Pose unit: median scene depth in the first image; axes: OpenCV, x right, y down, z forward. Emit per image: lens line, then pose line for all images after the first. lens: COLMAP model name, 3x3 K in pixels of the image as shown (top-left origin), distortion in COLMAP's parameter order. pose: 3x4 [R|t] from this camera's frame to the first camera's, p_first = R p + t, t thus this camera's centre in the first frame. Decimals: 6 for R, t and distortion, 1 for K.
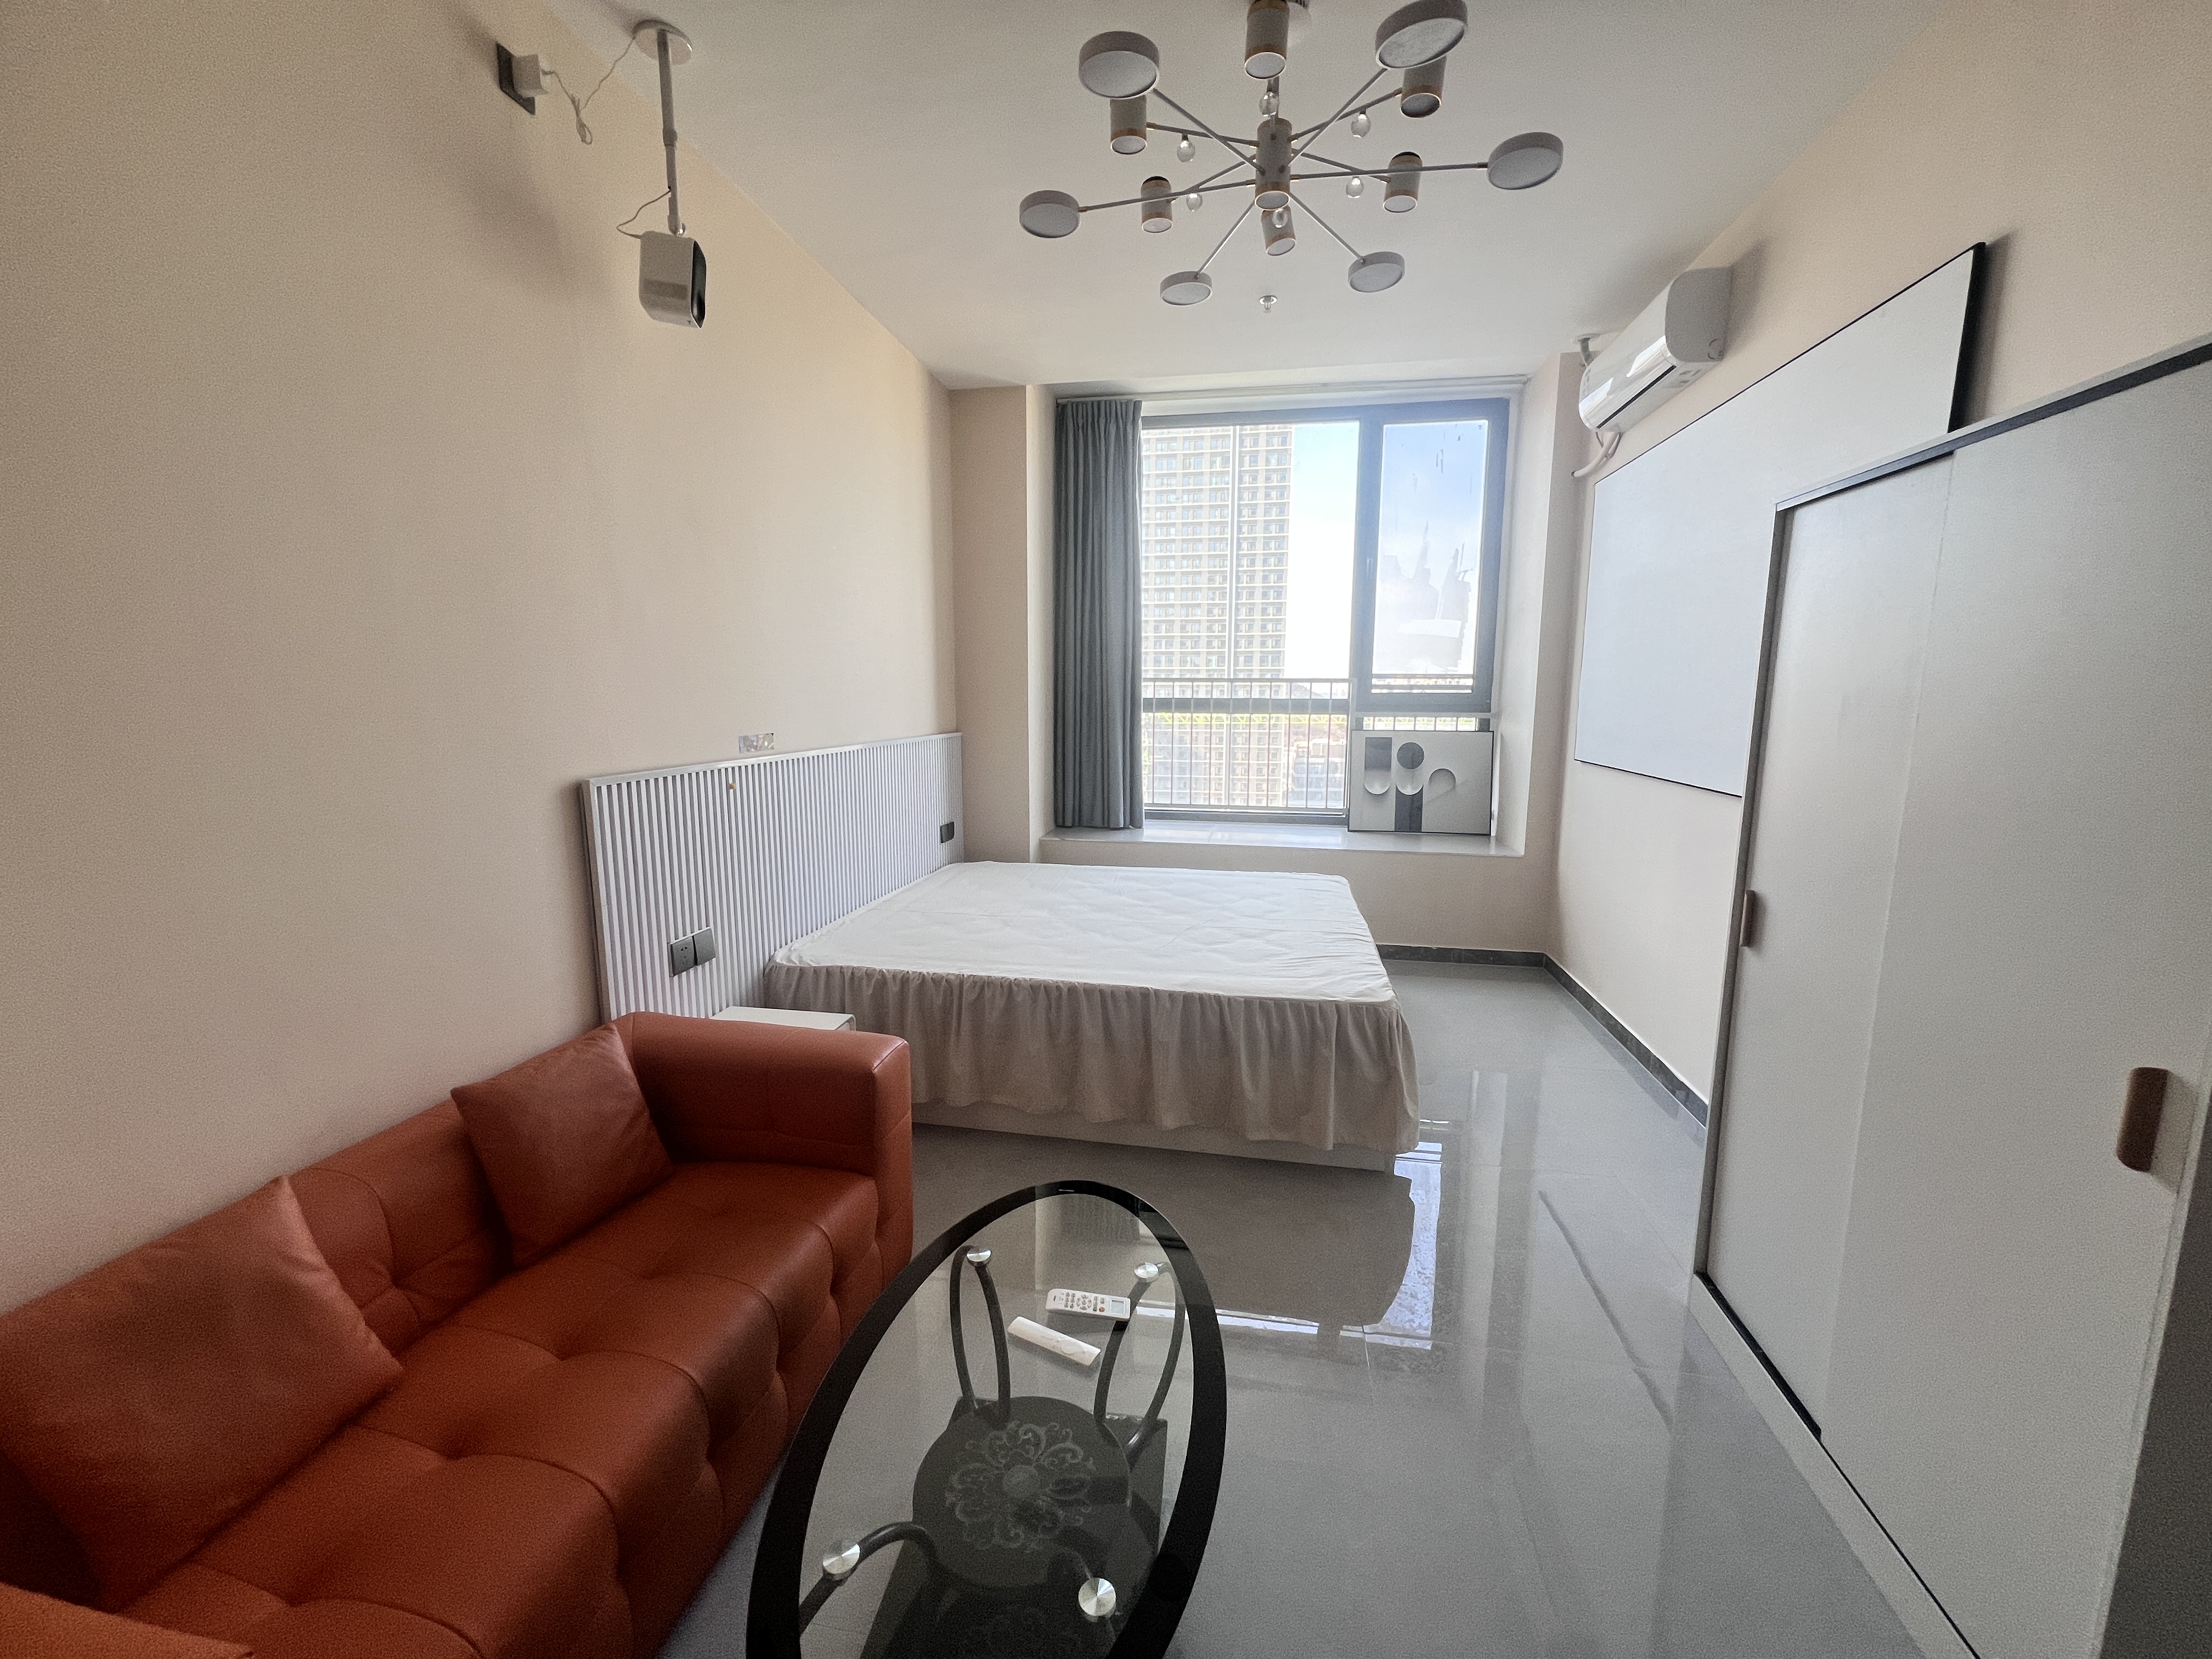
lens RADIAL K [[883.9, 0, 1101.5], [0, 883.9, 821.0], [0, 0, 1]] dist [0.004221, -0.000837]
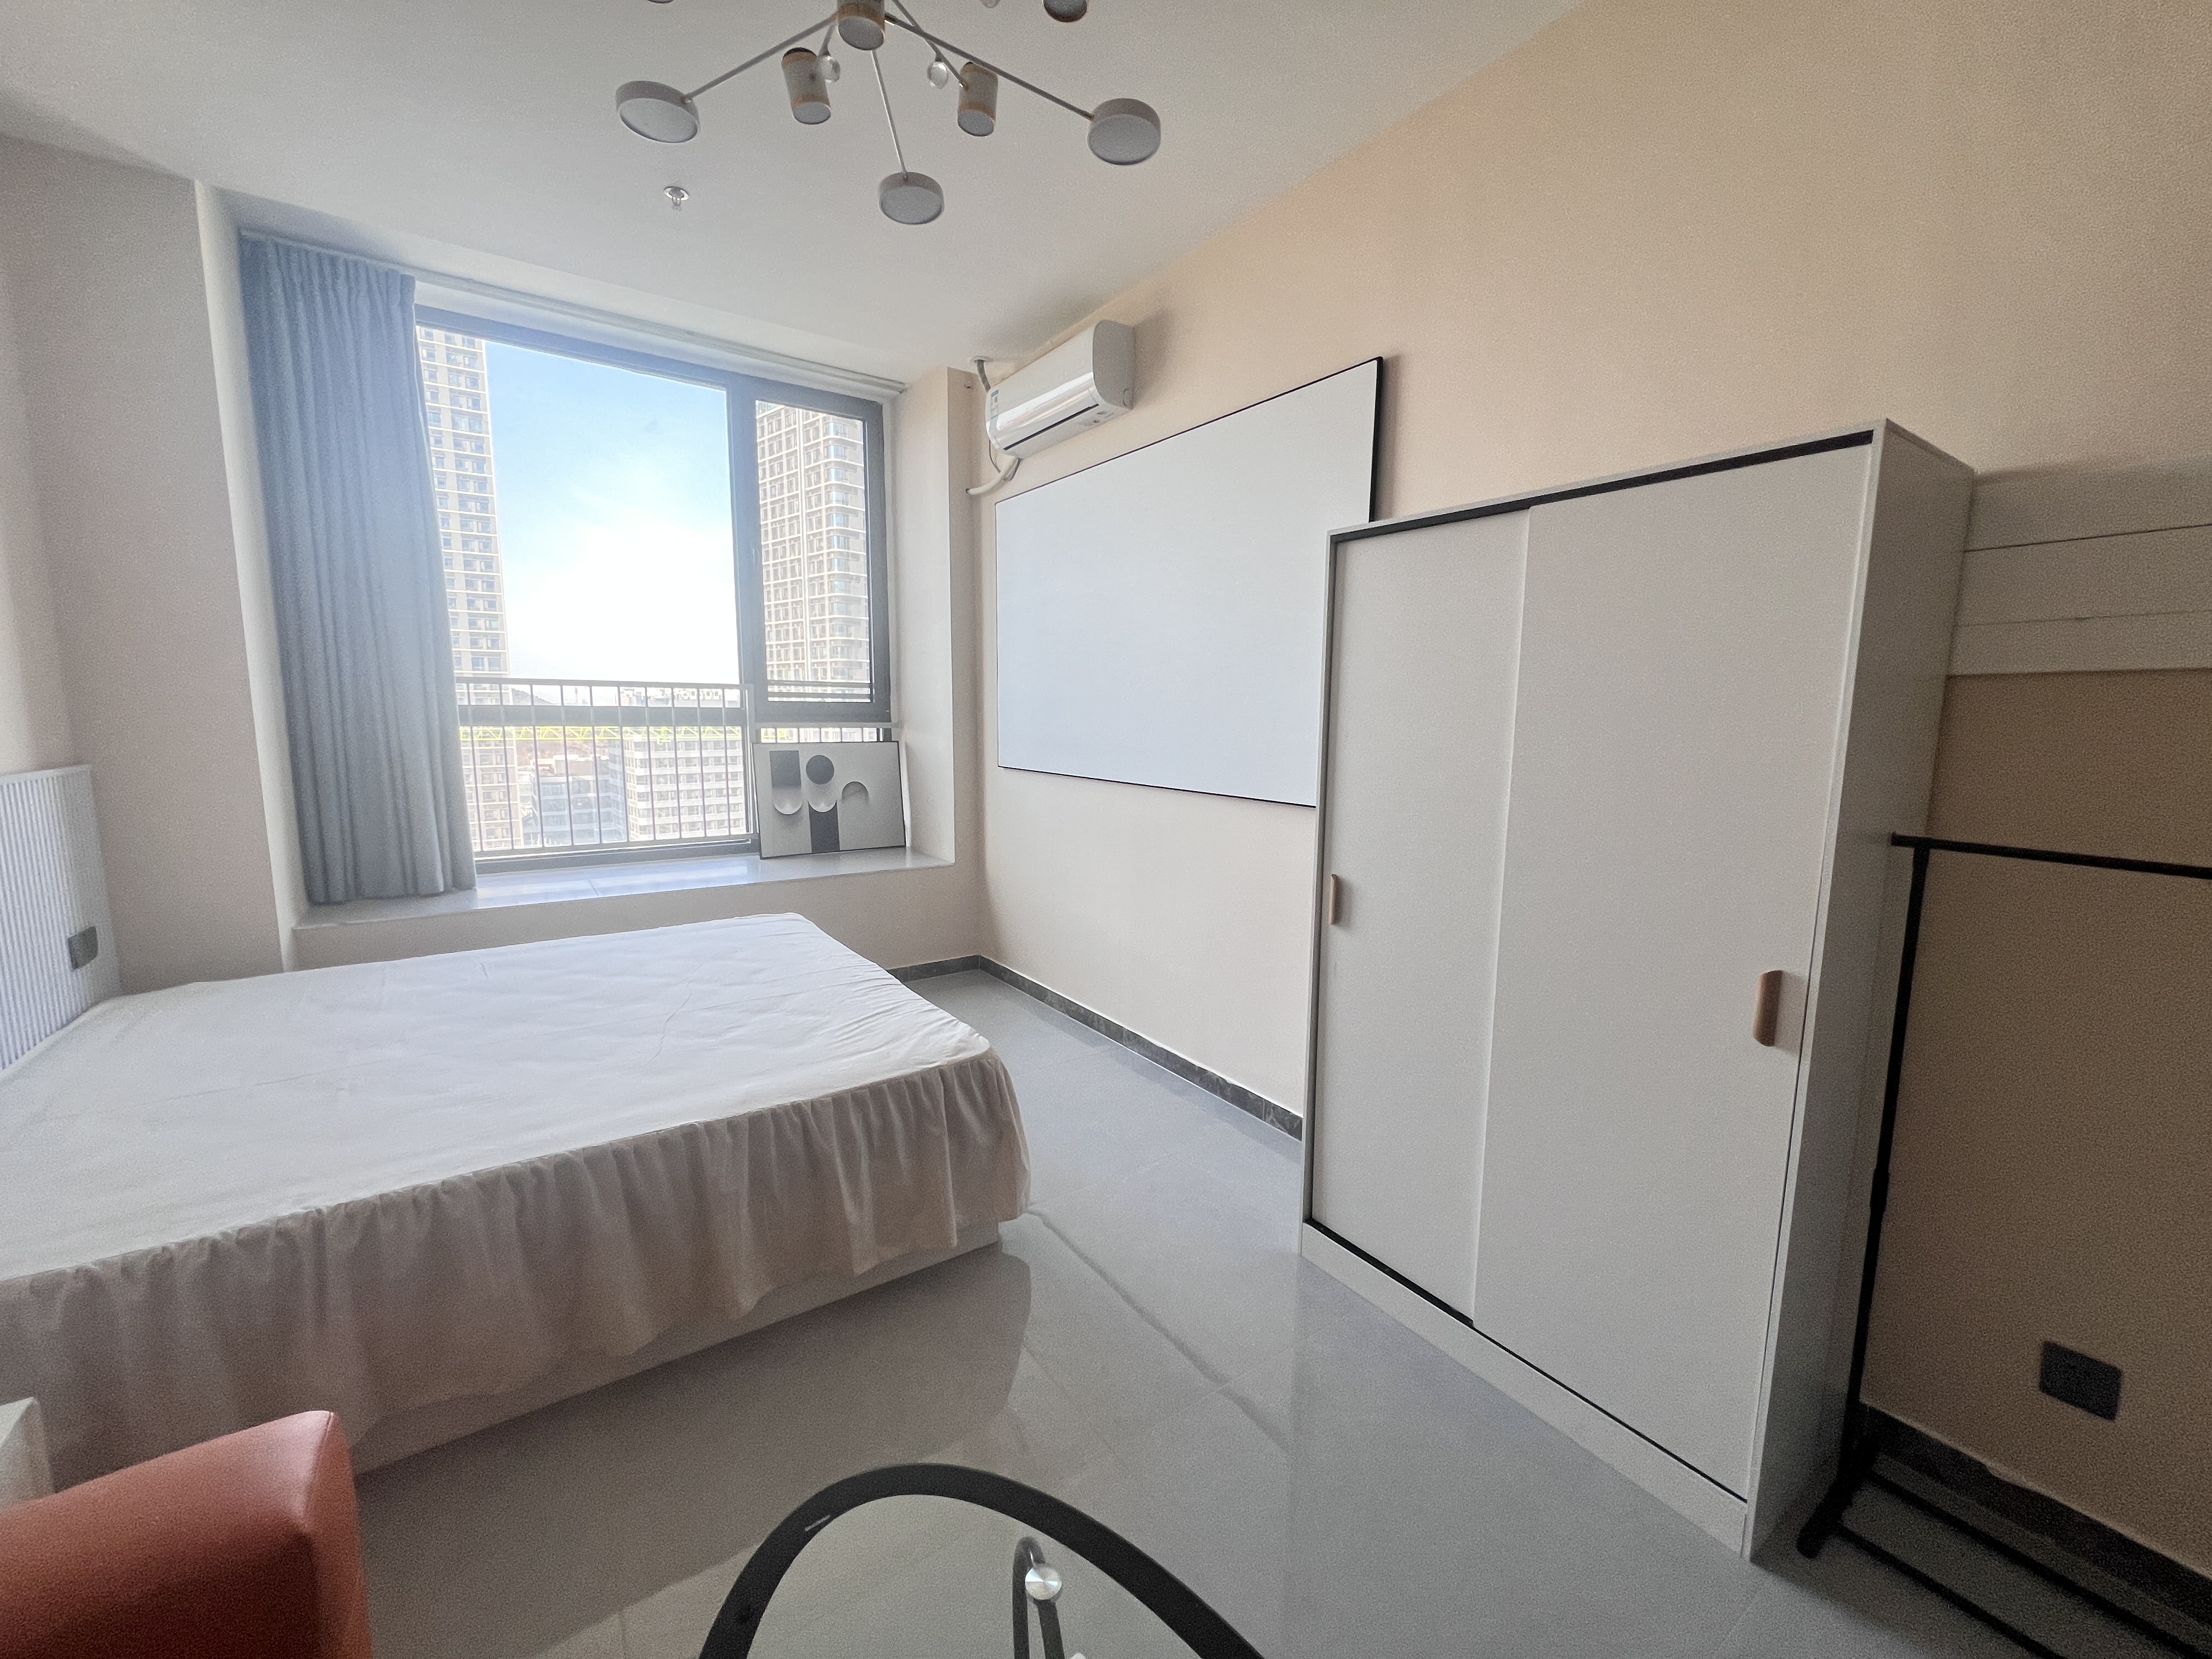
lens RADIAL K [[883.9, 0, 1100.6], [0, 883.9, 822.1], [0, 0, 1]] dist [0.004221, -0.000837]
pose [[0.707624, -0.088679, 0.701003, -0.177975], [0.096326, 0.994938, 0.028626, -0.033185], [-0.699993, 0.047268, 0.712584, 0.264348]]
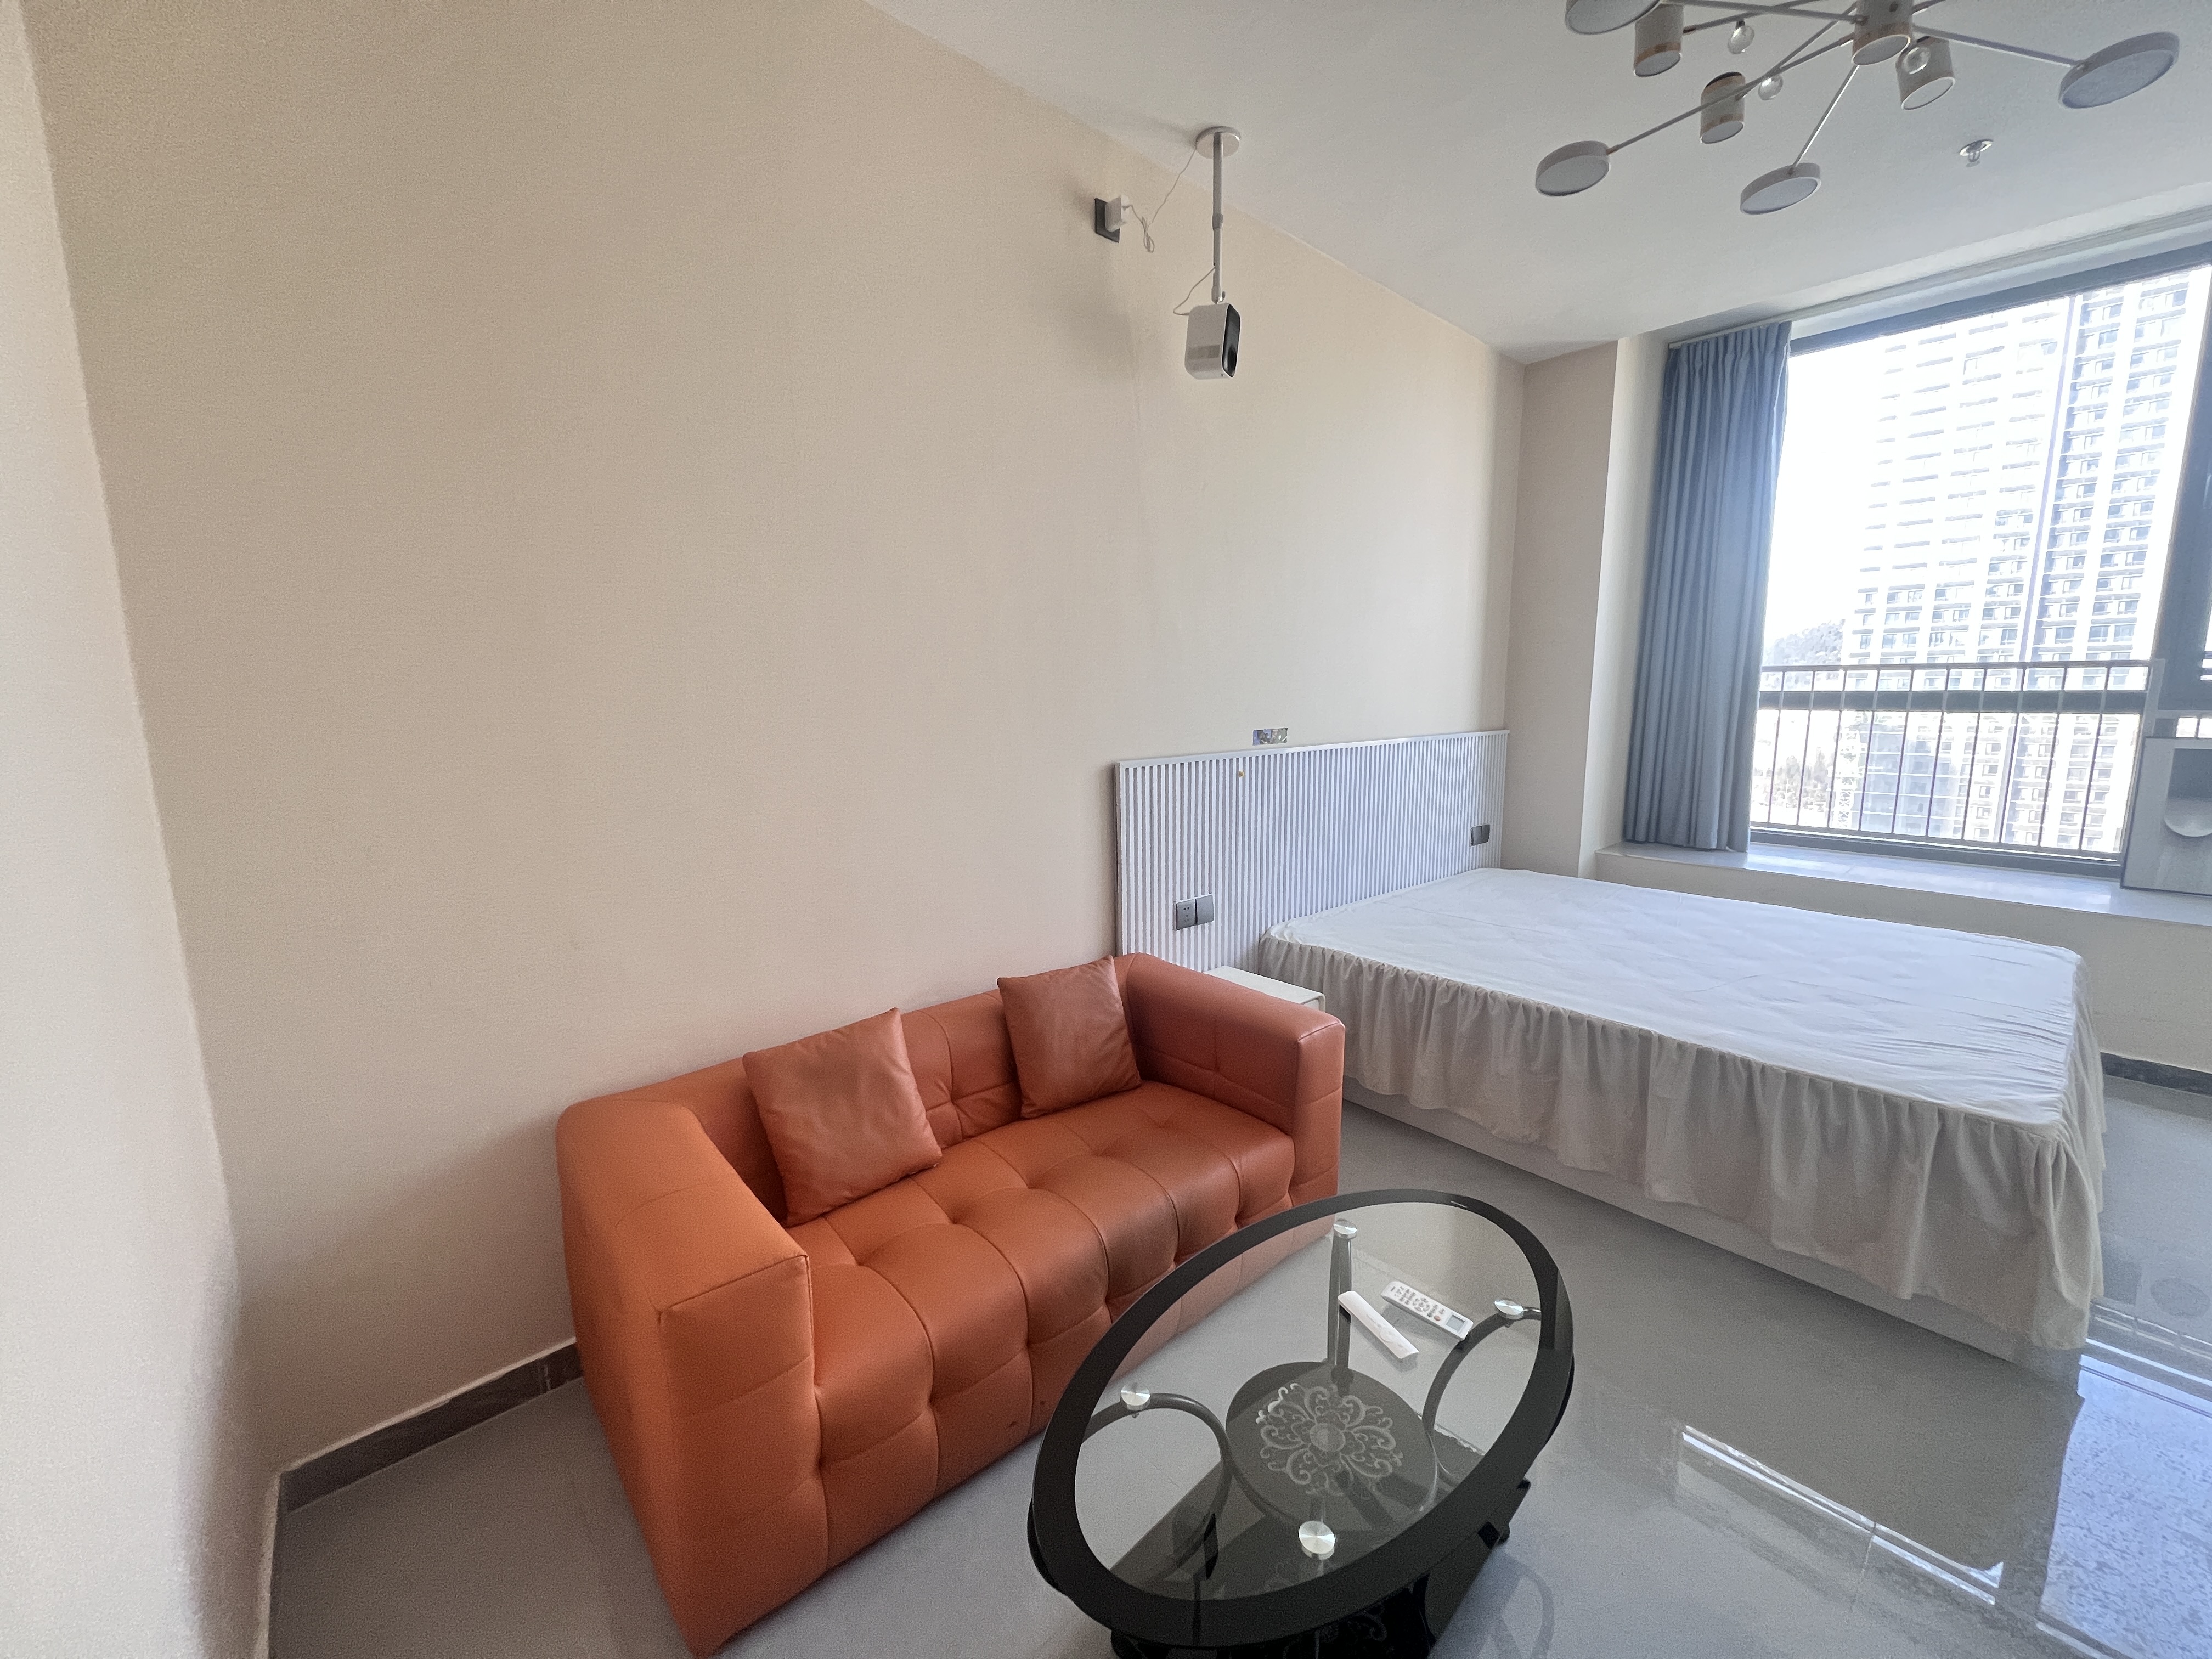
lens RADIAL K [[883.9, 0, 1106.3], [0, 883.9, 821.8], [0, 0, 1]] dist [0.004221, -0.000837]
pose [[0.794898, 0.080380, -0.601395, 0.128350], [-0.076844, 0.996541, 0.031624, -0.000786], [0.601857, 0.021076, 0.798325, -0.009550]]
